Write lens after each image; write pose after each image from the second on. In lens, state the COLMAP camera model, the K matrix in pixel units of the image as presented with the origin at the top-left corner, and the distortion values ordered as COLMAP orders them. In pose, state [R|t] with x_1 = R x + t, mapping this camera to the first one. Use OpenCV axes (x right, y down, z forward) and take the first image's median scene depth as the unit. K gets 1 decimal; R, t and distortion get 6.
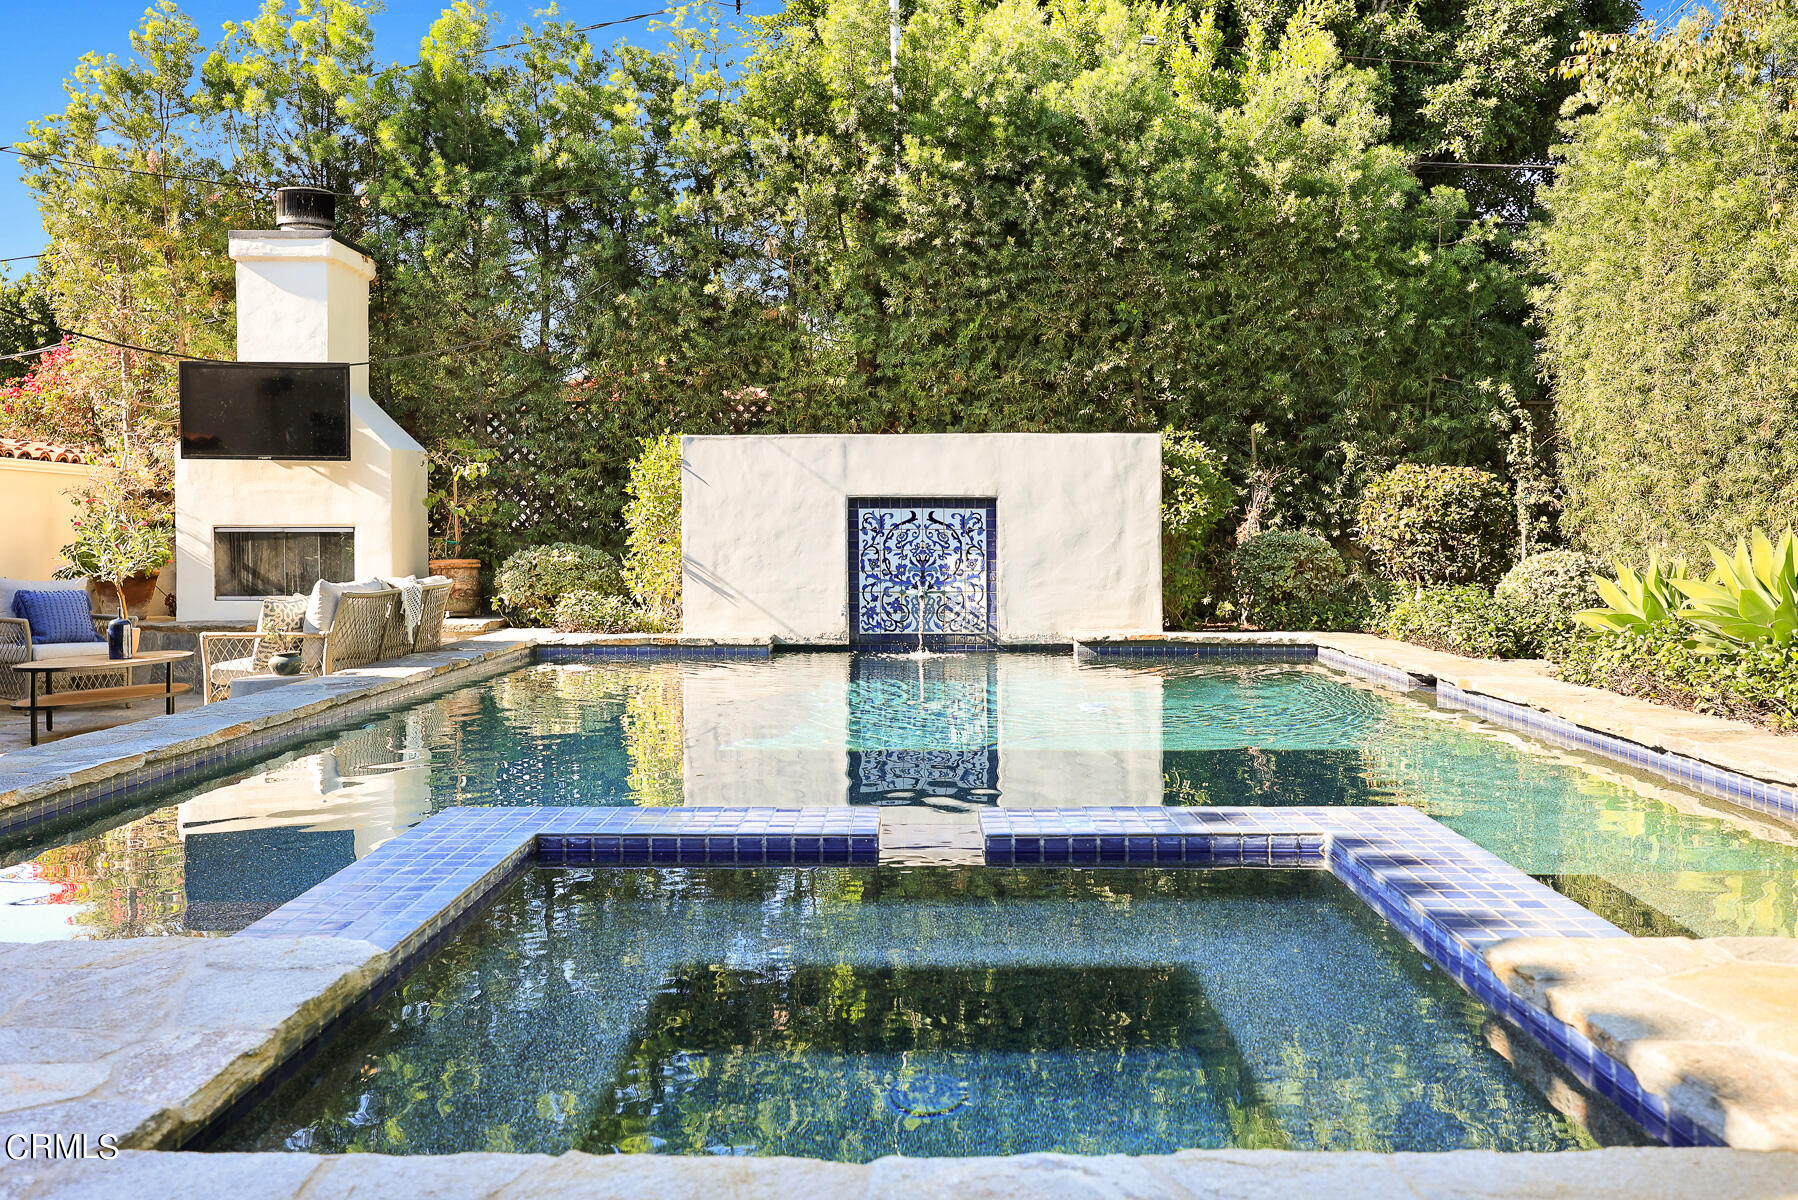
lens RADIAL K [[1437.1, 0, 916.1], [0, 1437.1, 543.2], [0, 0, 1]] dist [0.029429, -0.001947]
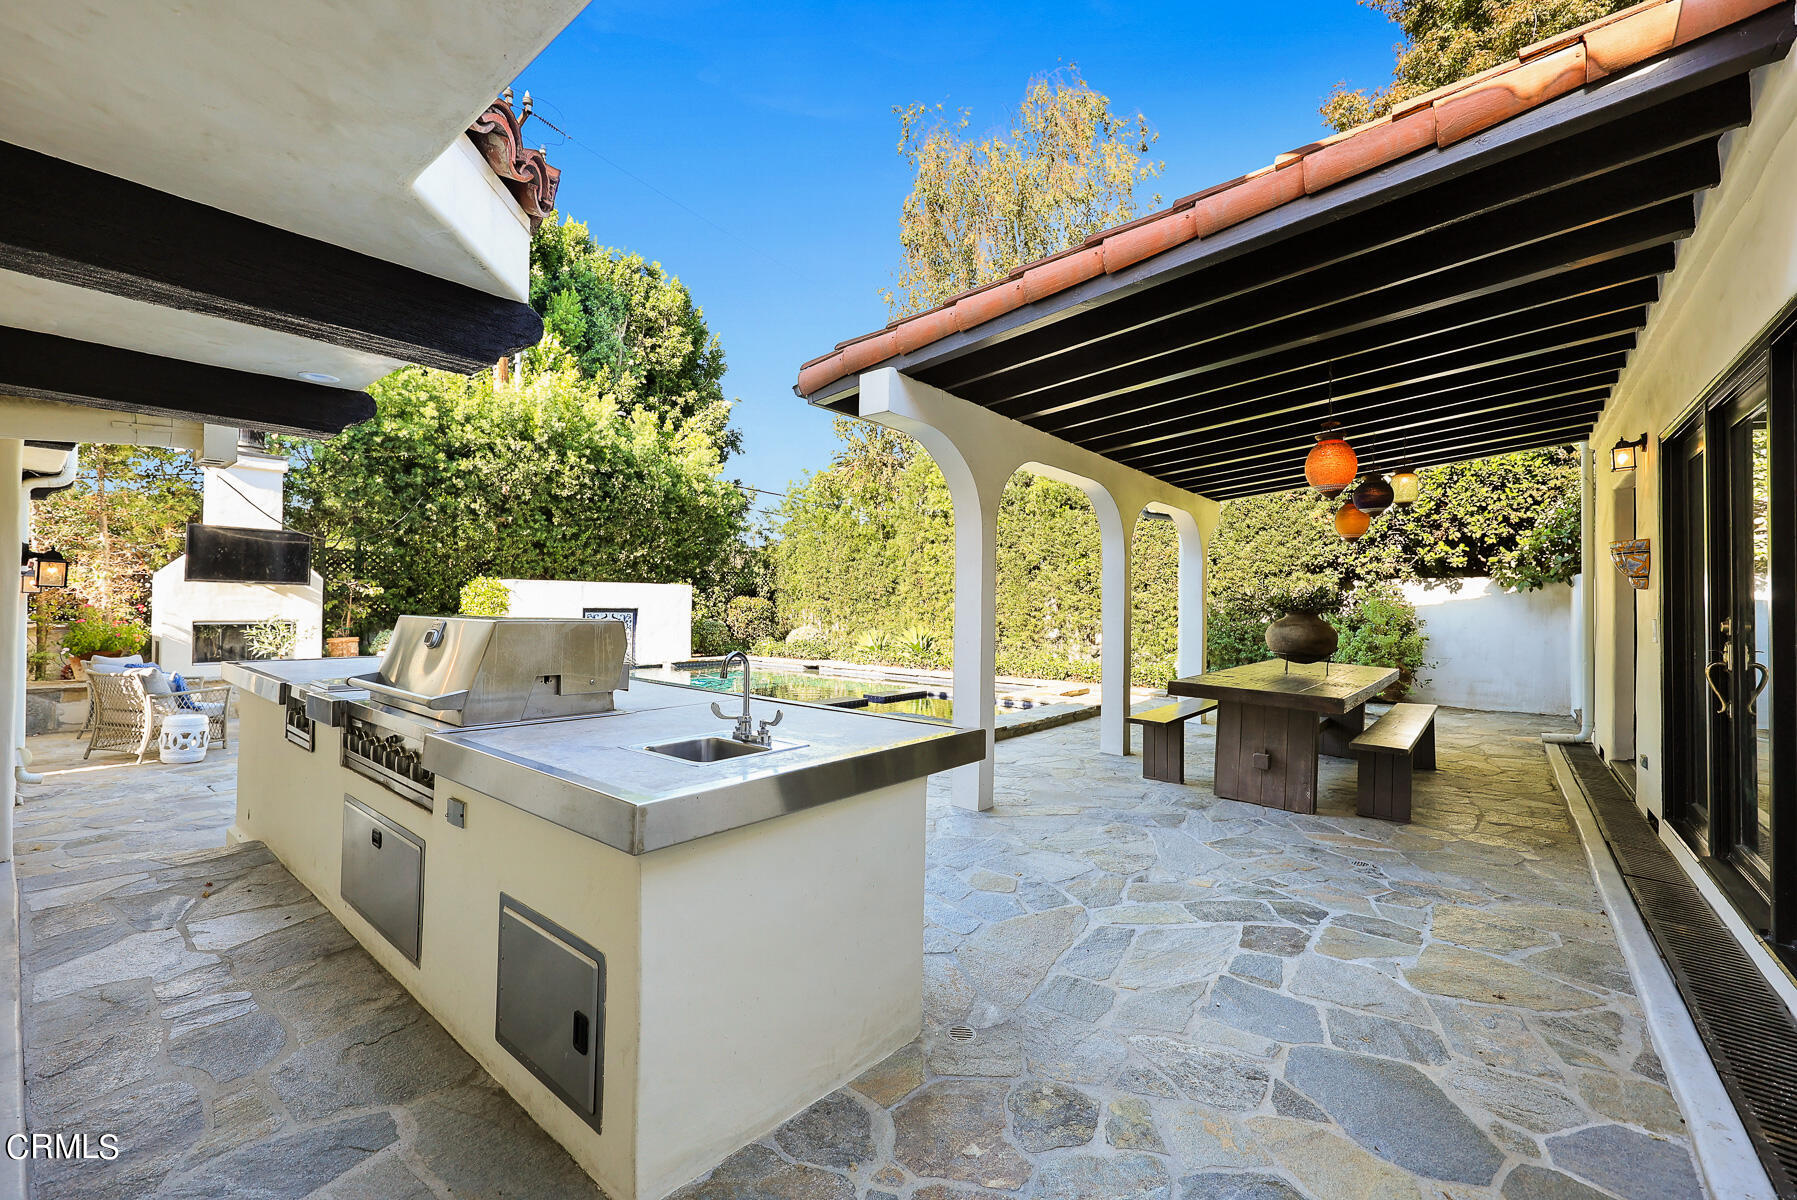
lens RADIAL K [[709.3, 0, 896.5], [0, 709.3, 597.3], [0, 0, 1]] dist [-0.001629, 0.000000]
pose [[0.633846, 0.018613, 0.773235, -0.549571], [-0.004059, 0.999777, -0.020739, -0.023558], [-0.773449, 0.010007, 0.633780, -0.132915]]
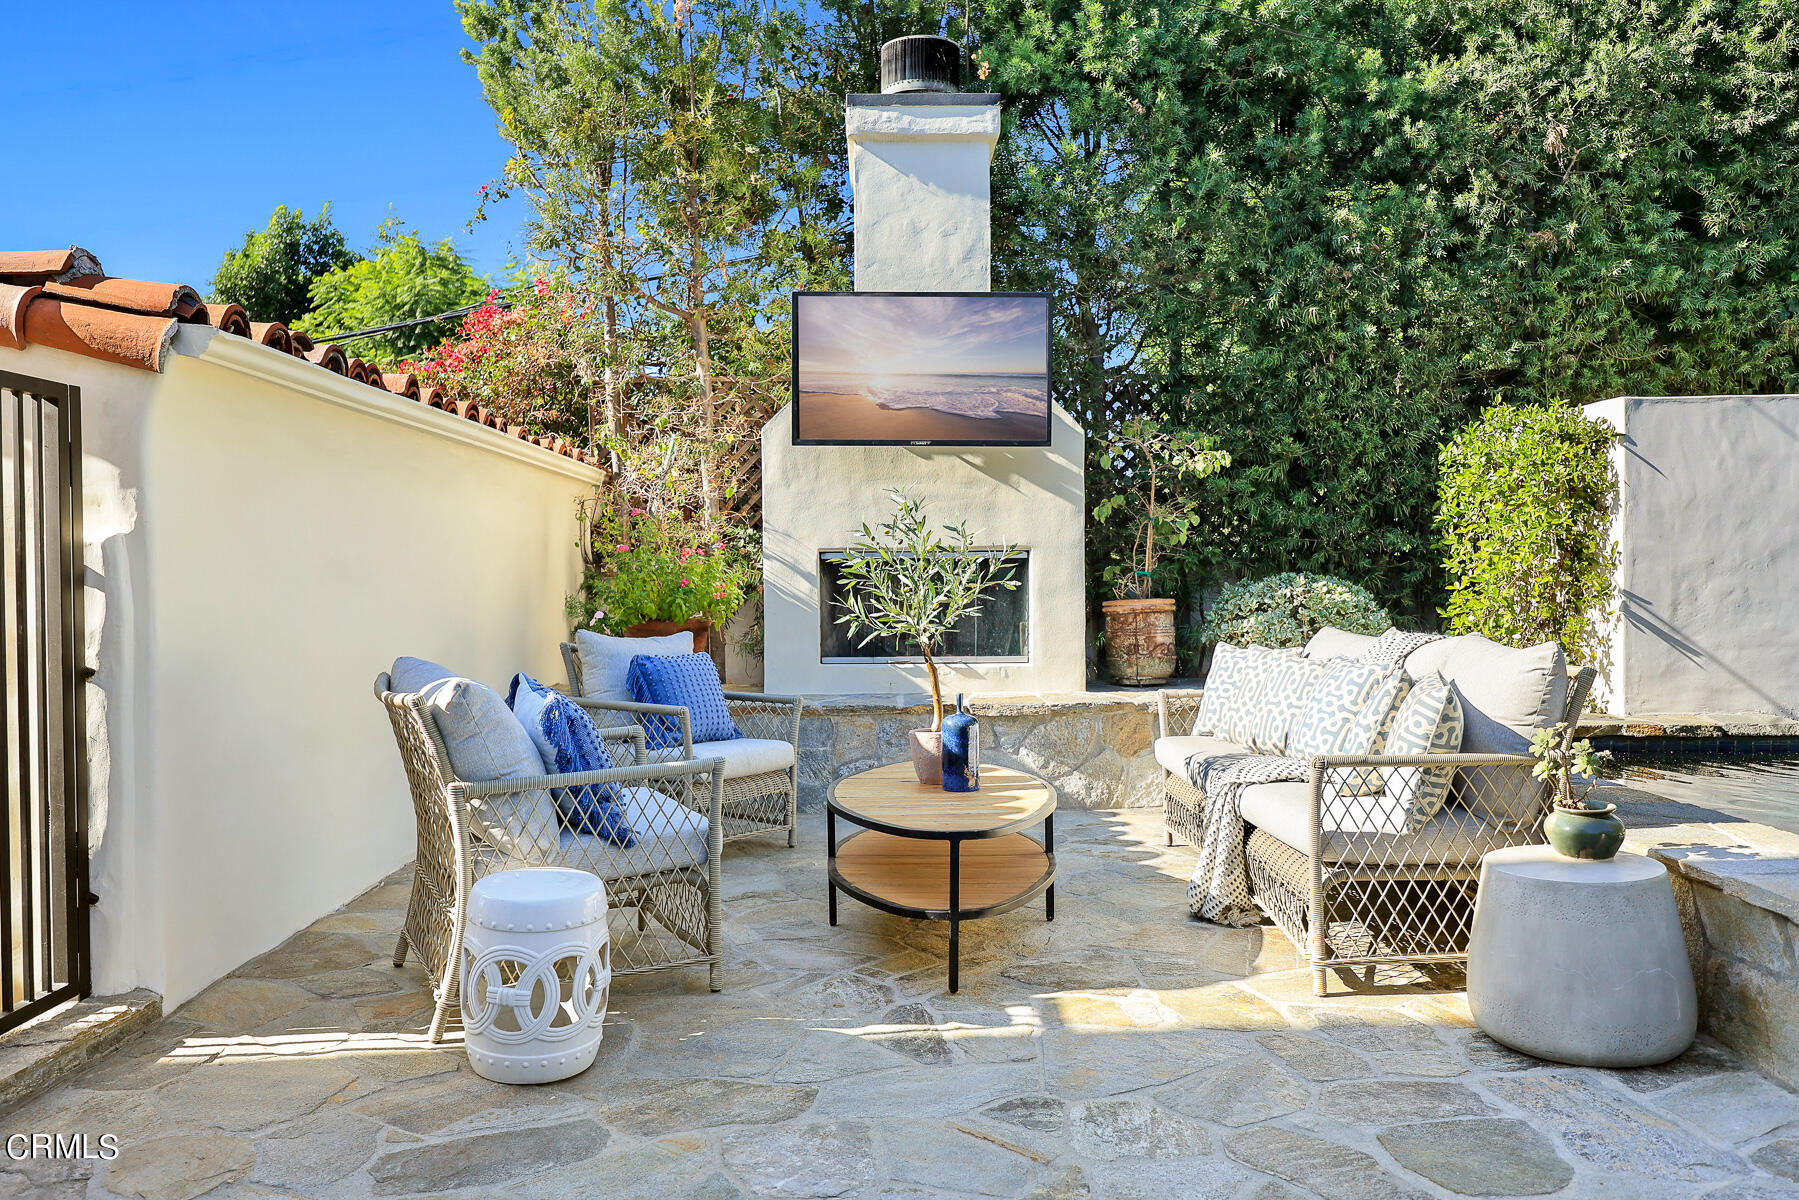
lens RADIAL K [[1293.0, 0, 895.1], [0, 1293.0, 592.0], [0, 0, 1]] dist [0.011479, -0.002029]
pose [[0.999914, -0.005872, -0.011768, -0.405676], [0.005976, 0.999943, 0.008844, 0.001852], [0.011715, -0.008914, 0.999892, 0.379899]]
